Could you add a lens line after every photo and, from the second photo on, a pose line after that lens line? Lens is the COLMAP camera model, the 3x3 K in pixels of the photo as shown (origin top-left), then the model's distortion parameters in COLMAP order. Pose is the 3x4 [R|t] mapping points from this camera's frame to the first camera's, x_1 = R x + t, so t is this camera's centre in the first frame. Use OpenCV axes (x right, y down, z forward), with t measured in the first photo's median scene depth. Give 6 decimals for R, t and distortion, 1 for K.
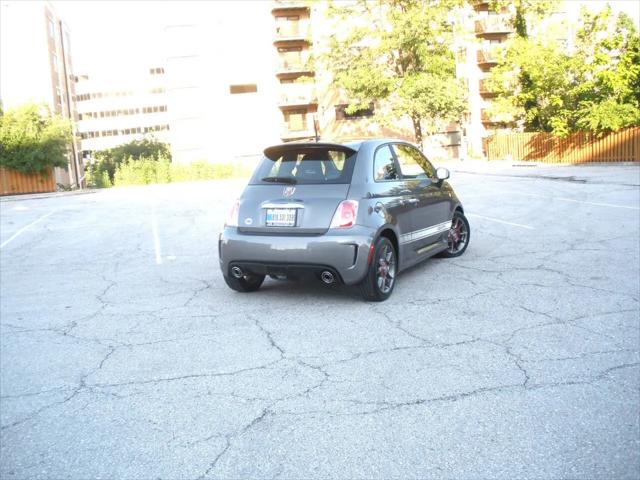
lens RADIAL K [[709.2, 0, 315.6], [0, 709.2, 221.7], [0, 0, 1]] dist [-0.295327, 0.378075]
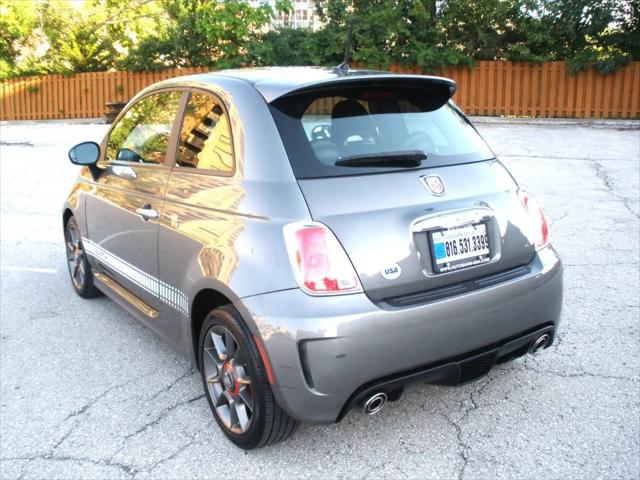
lens RADIAL K [[697.7, 0, 312.0], [0, 697.7, 222.8], [0, 0, 1]] dist [-0.296137, 0.390252]
pose [[0.482350, -0.142546, 0.864303, -0.094533], [0.088493, 0.989553, 0.113817, -0.015834], [-0.871497, 0.021585, 0.489925, 0.181866]]
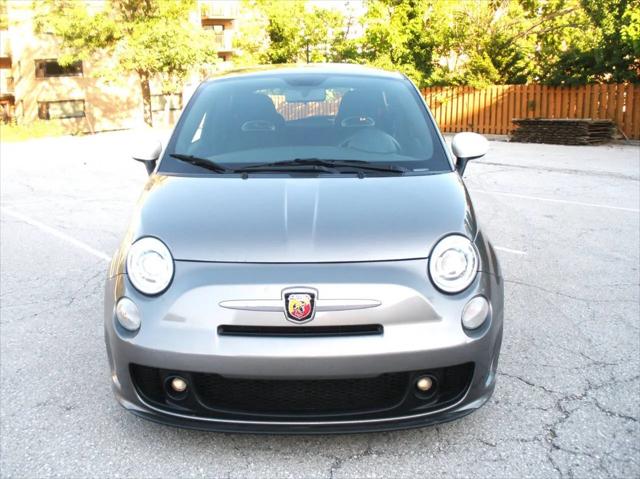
lens RADIAL K [[709.2, 0, 315.6], [0, 709.2, 221.2], [0, 0, 1]] dist [-0.295327, 0.378075]
pose [[0.904940, -0.030555, 0.424442, -0.024006], [0.011032, 0.998768, 0.048379, -0.015295], [-0.425397, -0.039097, 0.904162, 0.196655]]
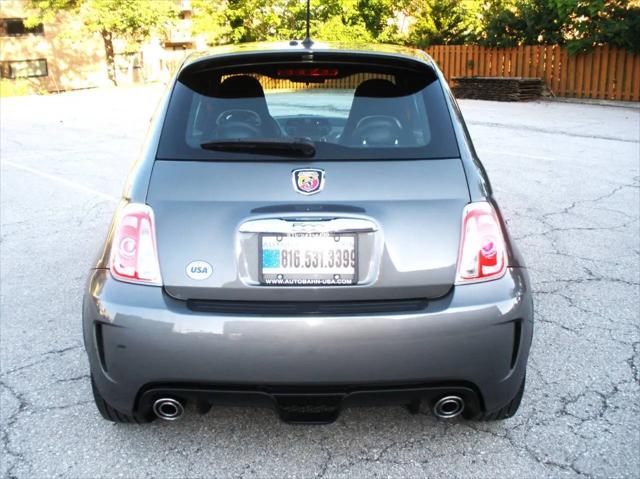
lens RADIAL K [[709.2, 0, 315.6], [0, 709.2, 221.2], [0, 0, 1]] dist [-0.295327, 0.378075]
pose [[0.879209, -0.067264, 0.471664, -0.044028], [0.015765, 0.993549, 0.112303, -0.013362], [-0.476175, -0.091302, 0.874598, 0.143830]]
